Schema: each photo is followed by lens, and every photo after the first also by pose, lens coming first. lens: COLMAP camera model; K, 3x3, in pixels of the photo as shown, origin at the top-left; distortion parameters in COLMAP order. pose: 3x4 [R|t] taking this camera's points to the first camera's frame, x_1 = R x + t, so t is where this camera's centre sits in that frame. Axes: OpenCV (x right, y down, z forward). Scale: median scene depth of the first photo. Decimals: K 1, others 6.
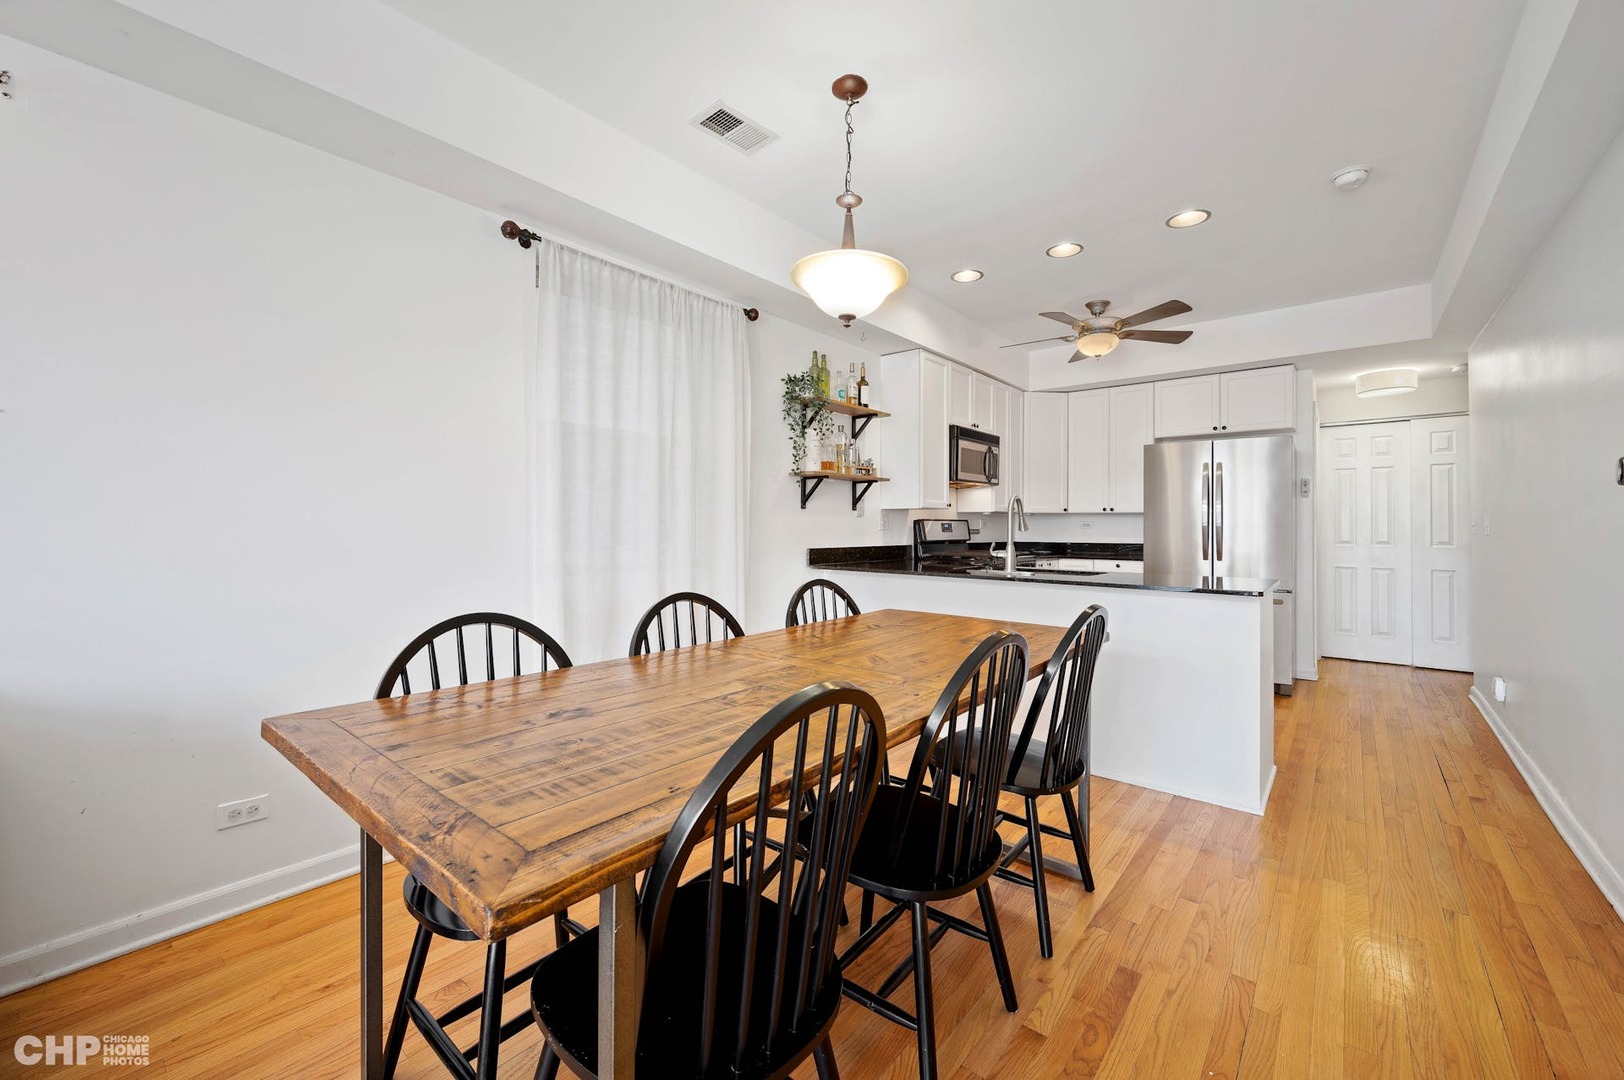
lens RADIAL K [[676.7, 0, 838.4], [0, 676.7, 526.9], [0, 0, 1]] dist [0.034116, 0.000044]
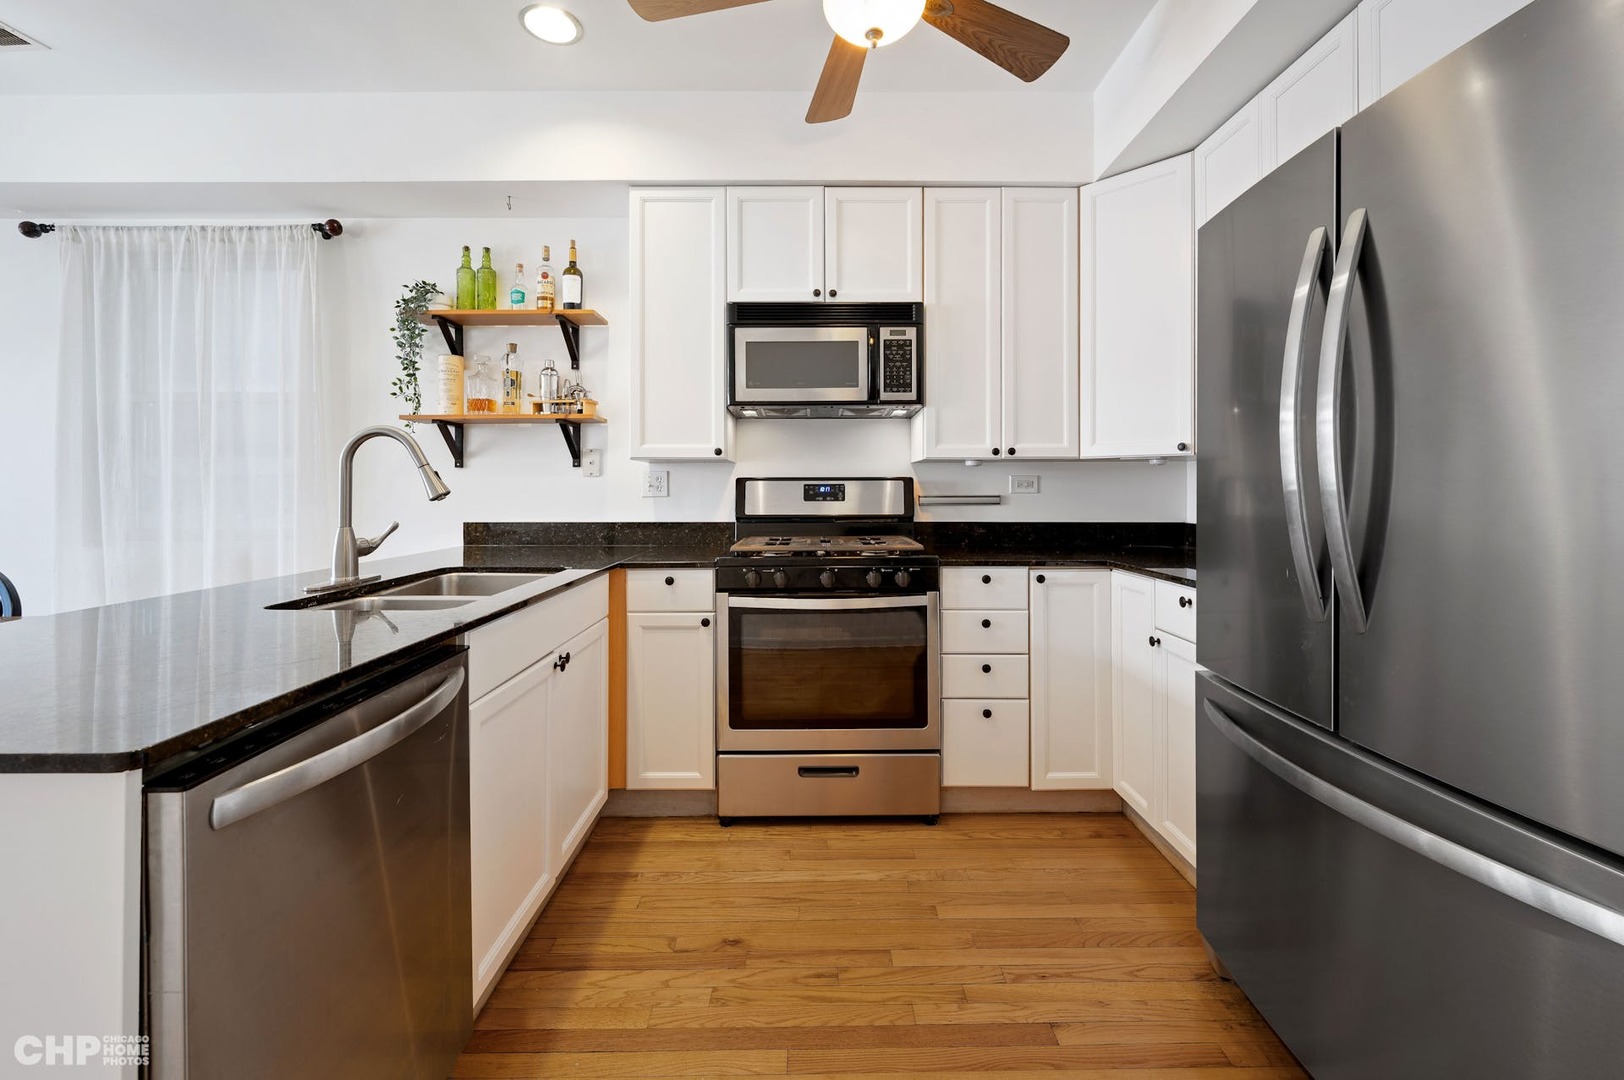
lens RADIAL K [[657.6, 0, 807.8], [0, 657.6, 490.5], [0, 0, 1]] dist [-0.001362, -0.000158]
pose [[0.612756, -0.003904, -0.790263, 0.654053], [0.003338, 0.999992, -0.002352, 0.000981], [0.790265, -0.001197, 0.612764, 0.763629]]
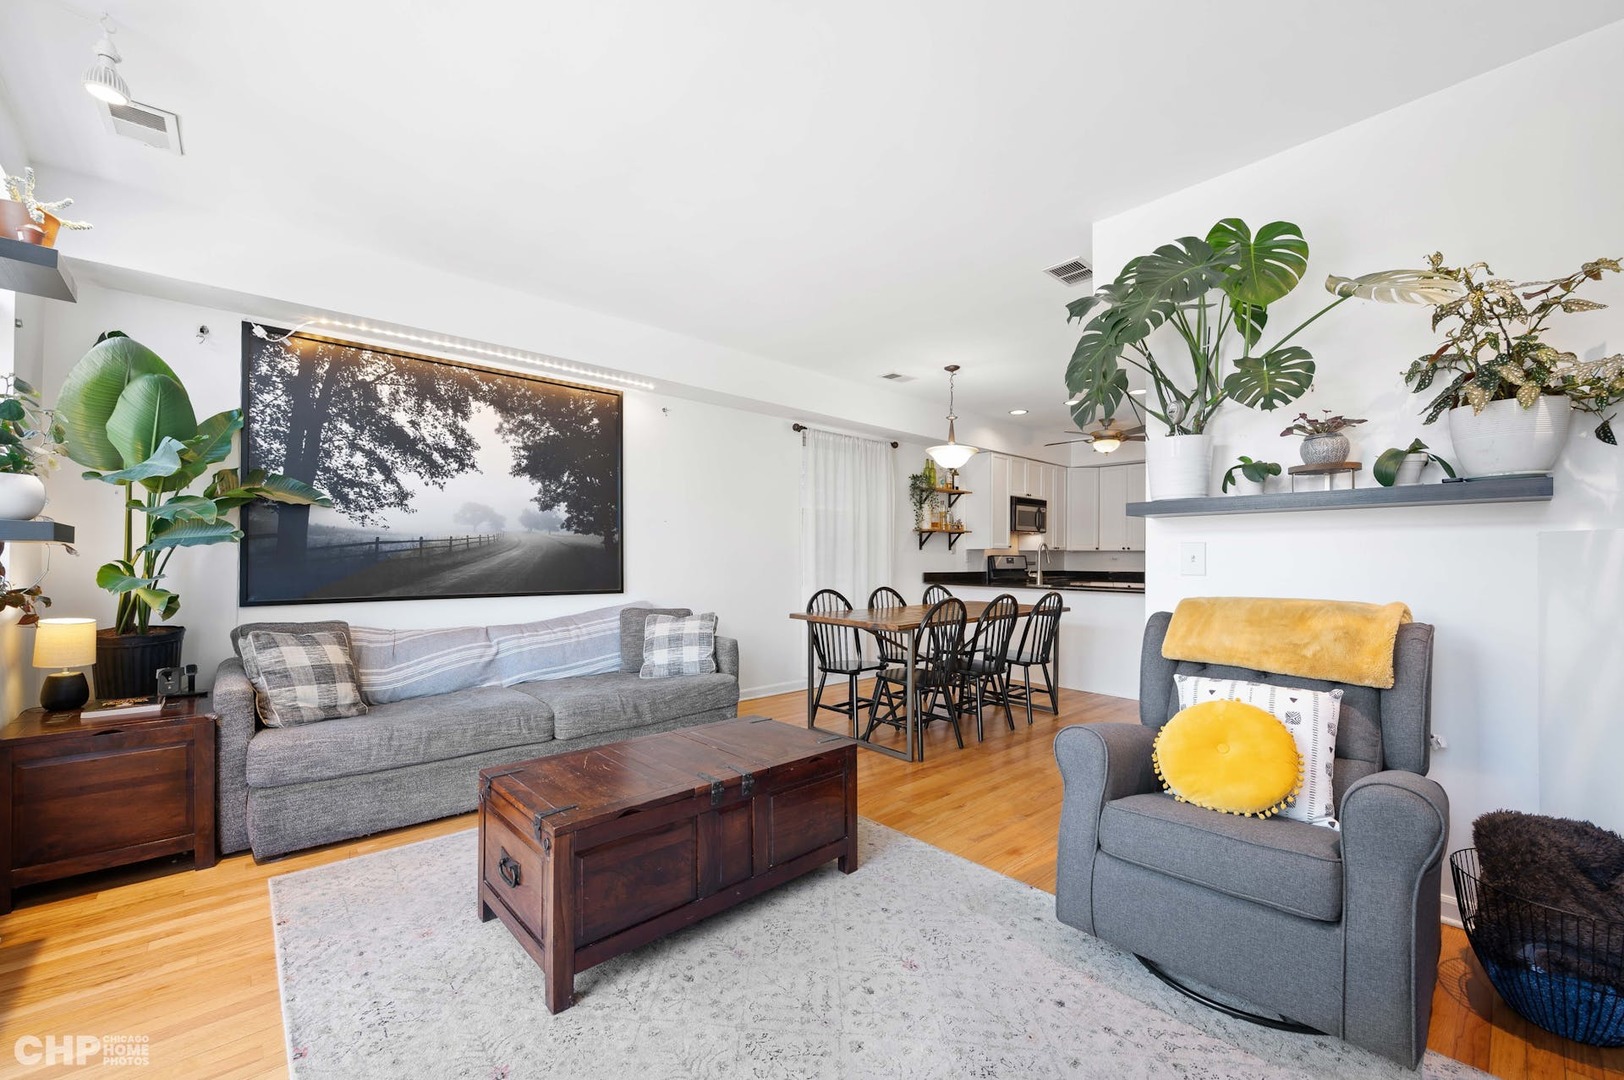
lens RADIAL K [[648.1, 0, 805.8], [0, 648.1, 556.2], [0, 0, 1]] dist [-0.002751, -0.000105]
pose [[0.983851, 0.001311, -0.178986, -0.038578], [-0.002272, 0.999984, -0.005163, -0.000618], [0.178976, 0.005486, 0.983838, -0.610612]]
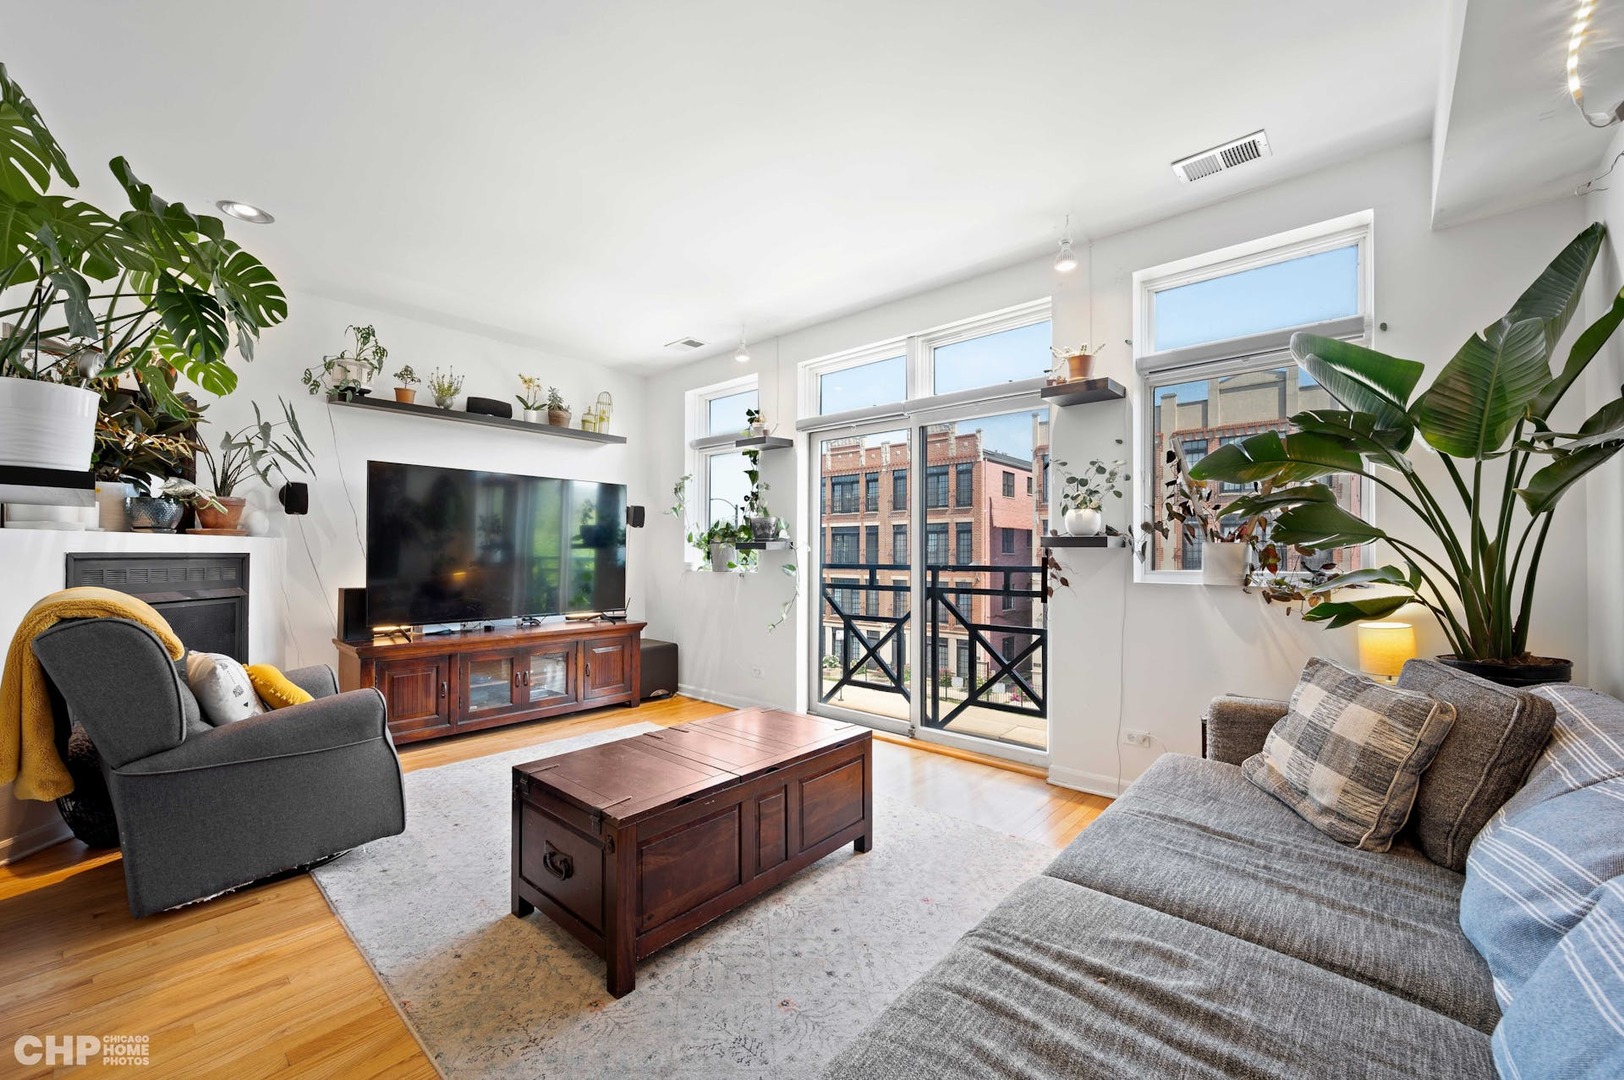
lens RADIAL K [[644.1, 0, 813.0], [0, 644.1, 546.1], [0, 0, 1]] dist [0.001099, -0.000005]
pose [[-0.997892, -0.004464, 0.064742, -0.326699], [-0.005270, 0.999911, -0.012288, -0.001455], [-0.064682, -0.012603, -0.997826, 0.339705]]
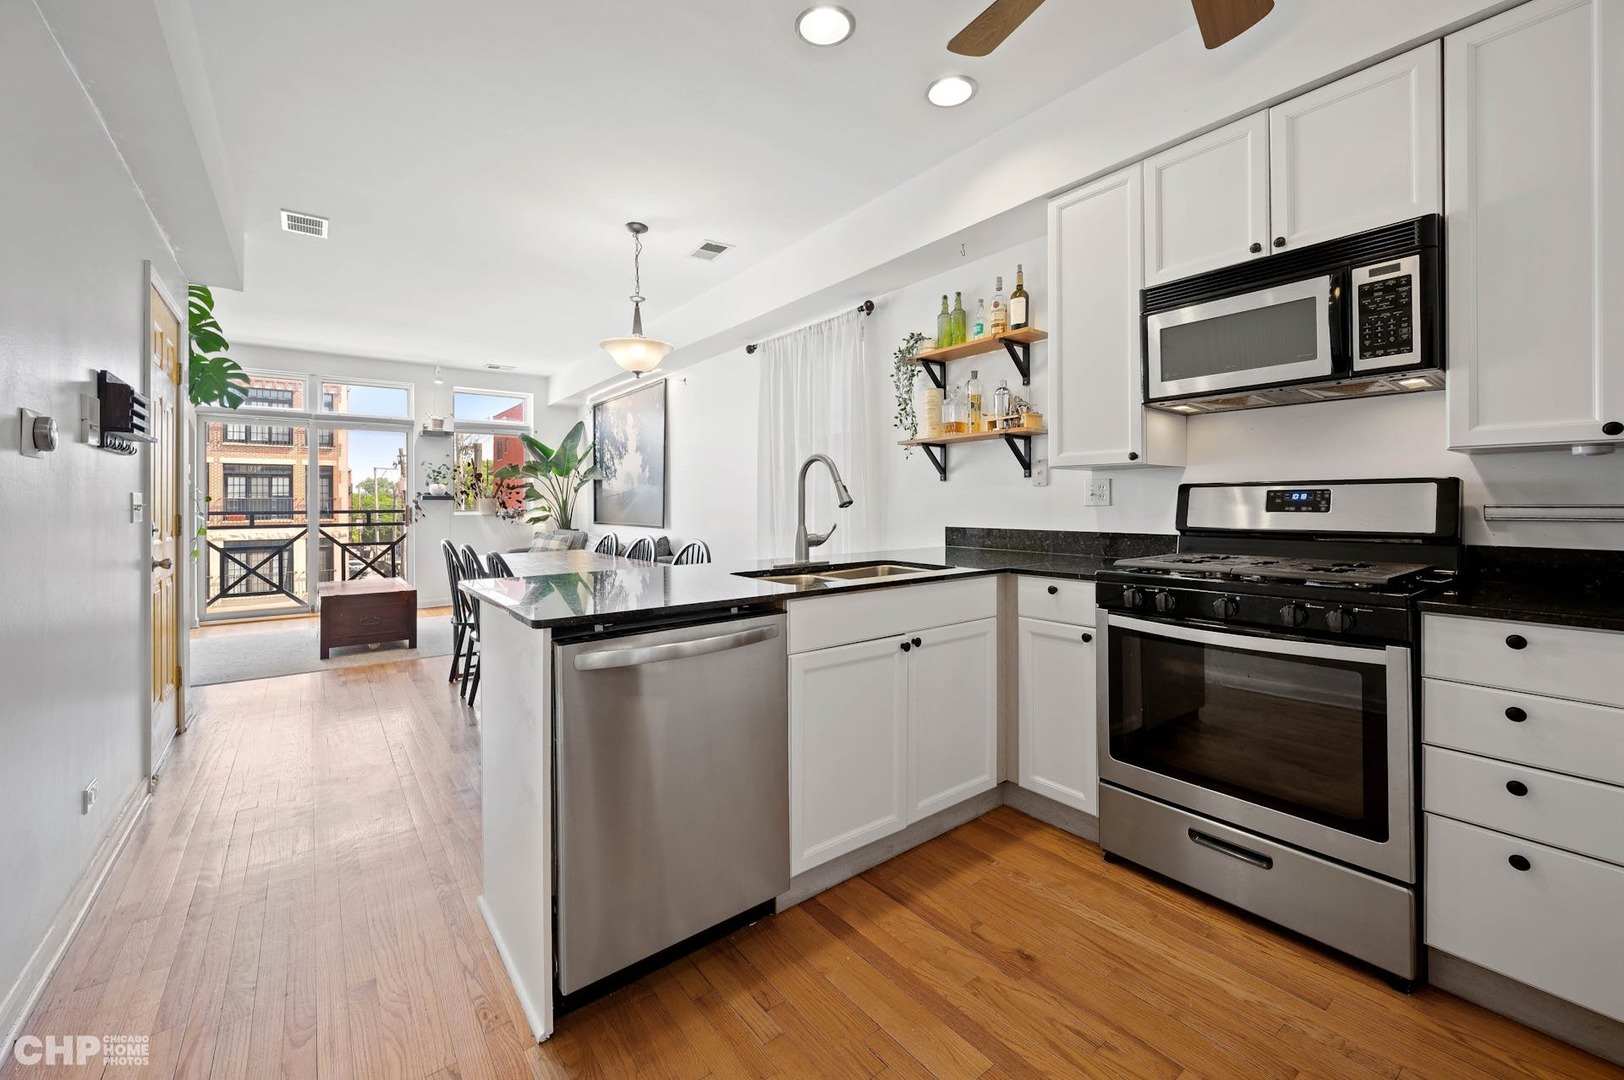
lens RADIAL K [[653.5, 0, 821.0], [0, 653.5, 503.7], [0, 0, 1]] dist [-0.001508, -0.000091]
pose [[-0.250126, 0.000330, -0.968213, 0.714311], [0.003927, 0.999992, -0.000674, 0.002525], [0.968205, -0.003971, -0.250126, 0.936835]]
